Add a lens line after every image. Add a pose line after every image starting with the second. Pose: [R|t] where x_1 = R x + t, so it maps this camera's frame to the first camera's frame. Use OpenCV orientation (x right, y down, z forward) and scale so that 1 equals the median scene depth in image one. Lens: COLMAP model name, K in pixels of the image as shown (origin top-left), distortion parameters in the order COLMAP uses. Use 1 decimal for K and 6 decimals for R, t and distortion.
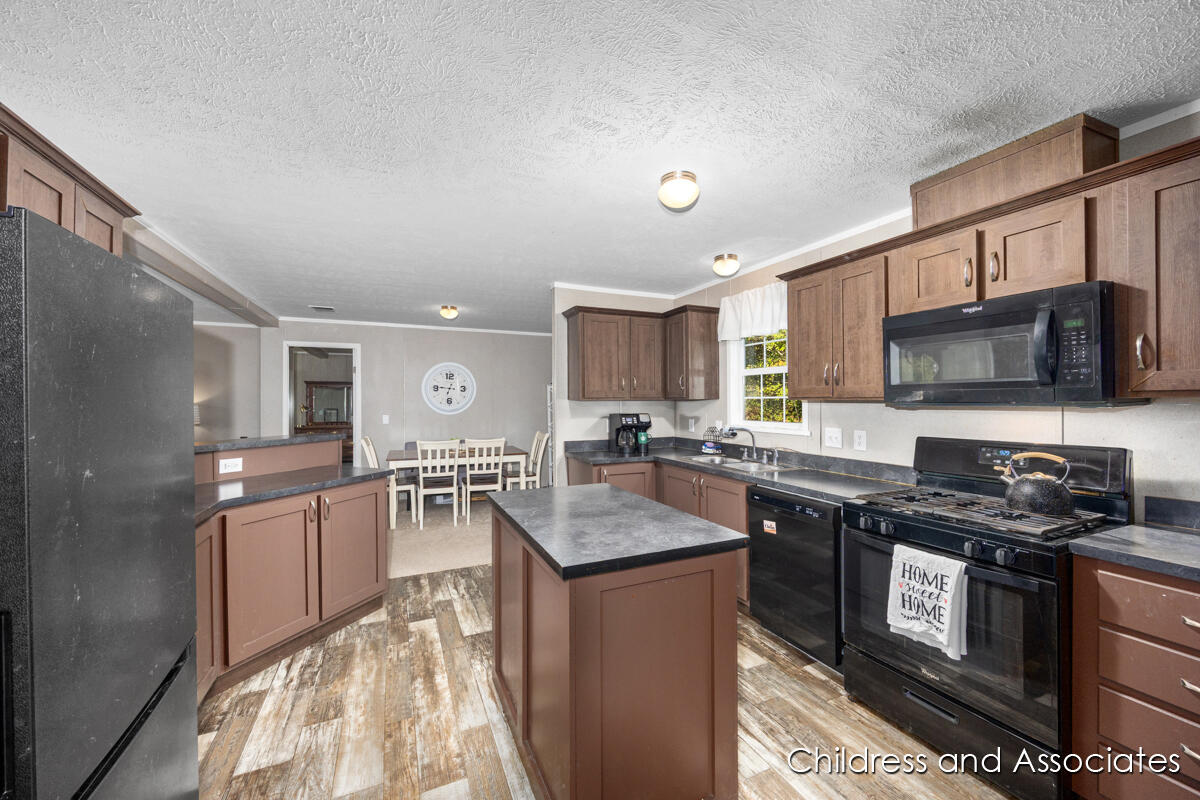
lens RADIAL K [[456.0, 0, 606.7], [0, 456.0, 401.6], [0, 0, 1]] dist [-0.009822, 0.000323]
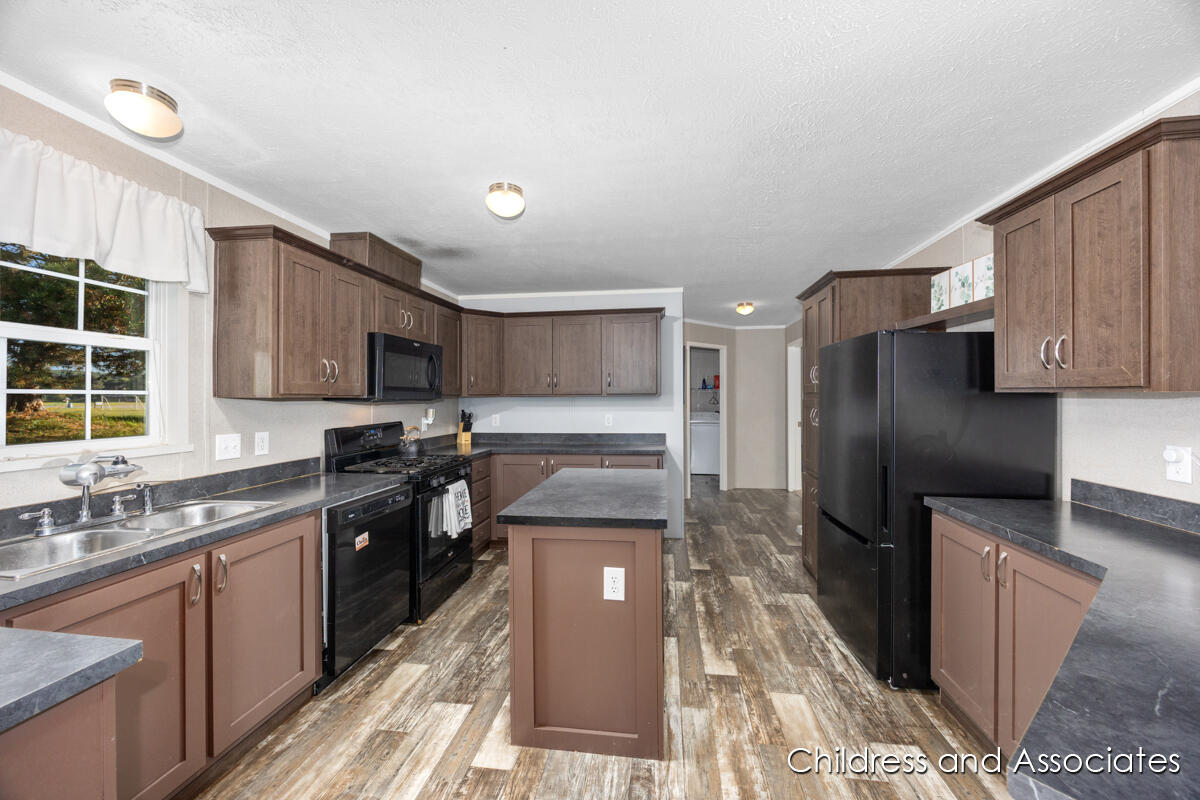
lens RADIAL K [[456.0, 0, 602.3], [0, 456.0, 394.2], [0, 0, 1]] dist [-0.009822, 0.000323]
pose [[-0.840443, 0.009721, 0.541813, -0.579842], [0.006160, 0.999946, -0.008385, 0.001164], [-0.541866, -0.003710, -0.840457, 1.687471]]
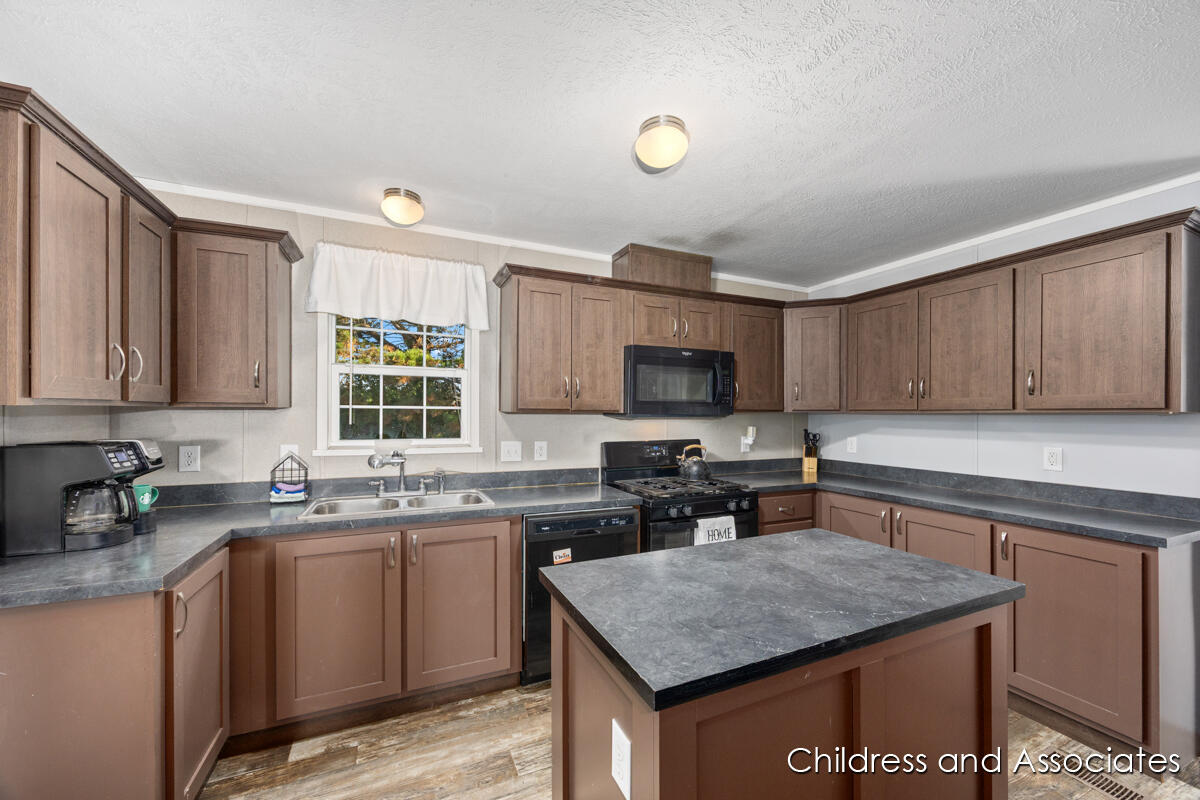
lens RADIAL K [[456.0, 0, 601.0], [0, 456.0, 415.6], [0, 0, 1]] dist [-0.009822, 0.000323]
pose [[0.010057, -0.000006, 0.999949, -0.588404], [-0.005533, 0.999985, 0.000062, 0.004072], [-0.999934, -0.005533, 0.010057, 1.041174]]
